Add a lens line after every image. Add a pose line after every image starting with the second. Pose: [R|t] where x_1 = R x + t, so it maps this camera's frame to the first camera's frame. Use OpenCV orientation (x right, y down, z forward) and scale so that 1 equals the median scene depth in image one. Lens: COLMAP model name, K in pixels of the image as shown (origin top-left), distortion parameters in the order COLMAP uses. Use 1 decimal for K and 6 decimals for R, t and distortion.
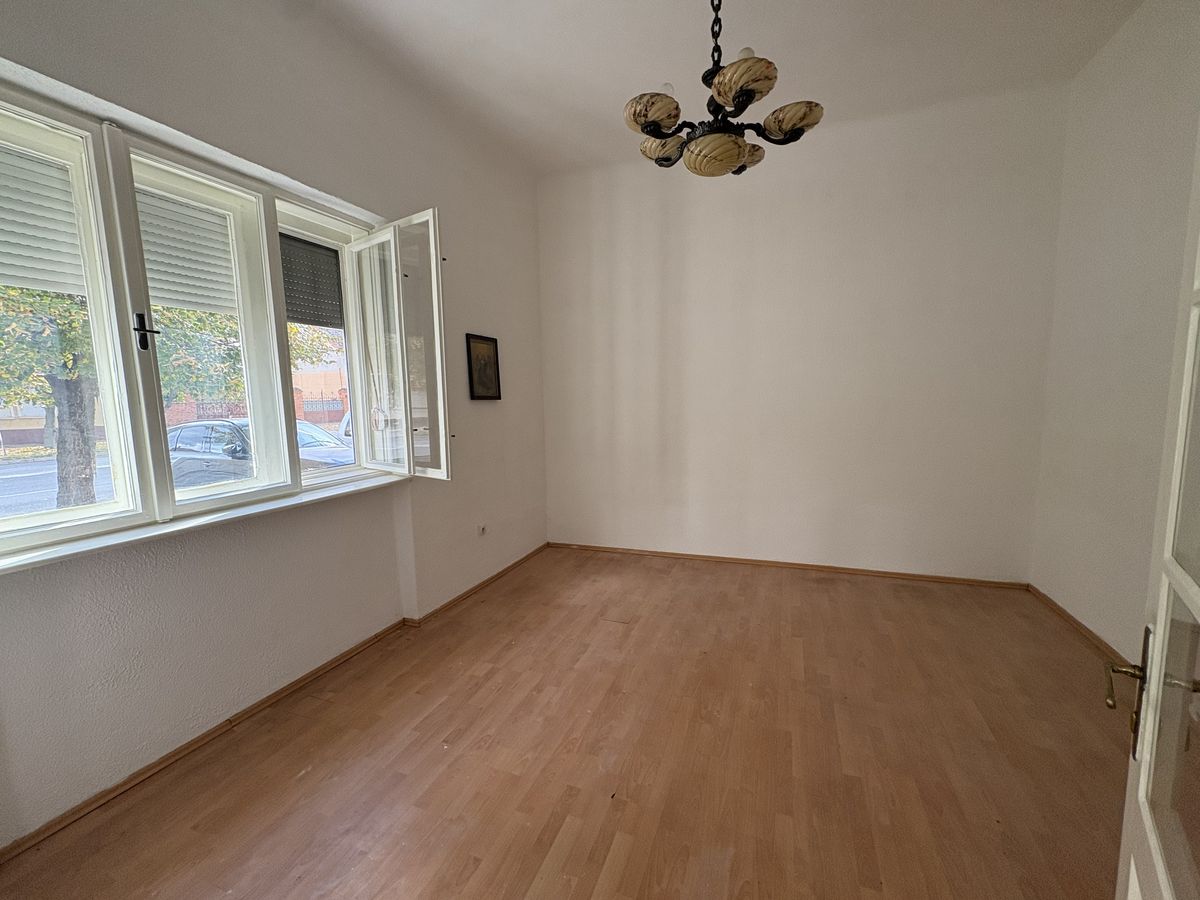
lens RADIAL K [[477.6, 0, 600.0], [0, 477.6, 450.0], [0, 0, 1]] dist [0.000131, -0.000124]
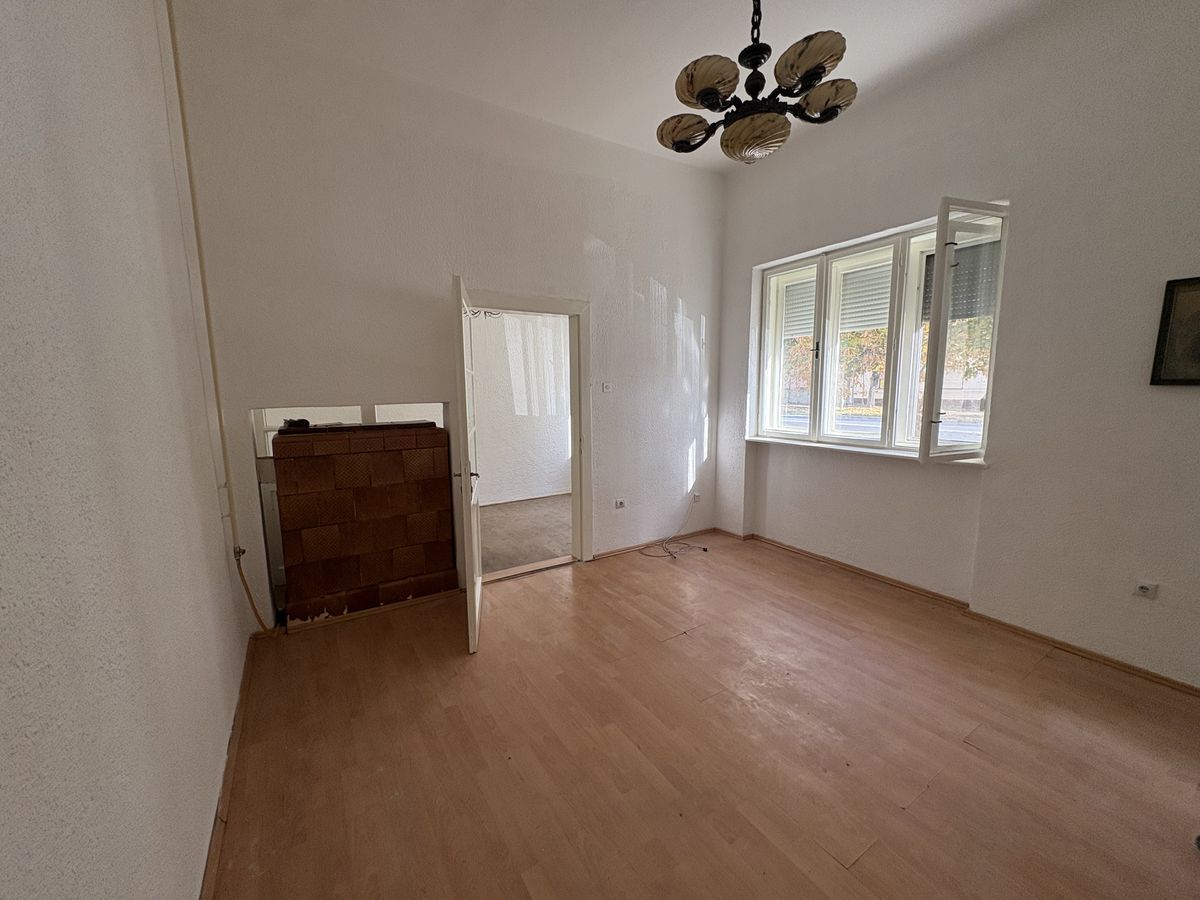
lens RADIAL K [[477.6, 0, 600.0], [0, 477.6, 450.0], [0, 0, 1]] dist [0.000131, -0.000124]
pose [[-0.590220, 0.136812, -0.795564, 1.027897], [-0.066277, 0.973993, 0.216666, -0.161337], [0.804517, 0.180608, -0.565803, 1.142831]]
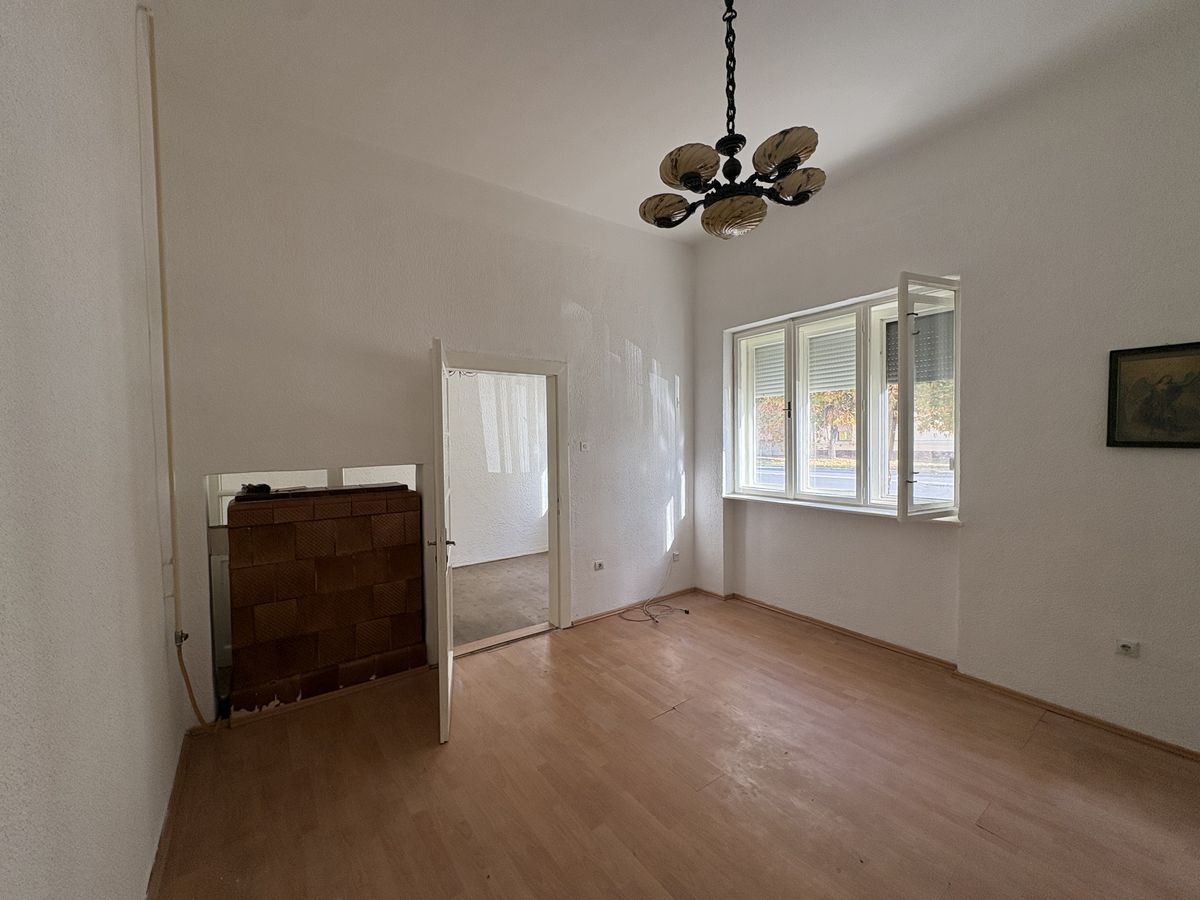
lens RADIAL K [[477.6, 0, 600.0], [0, 477.6, 450.0], [0, 0, 1]] dist [0.000131, -0.000124]
pose [[-0.536153, 0.052700, -0.842474, 1.021096], [-0.067885, 0.992125, 0.105264, -0.180105], [0.841387, 0.113629, -0.528353, 1.098373]]
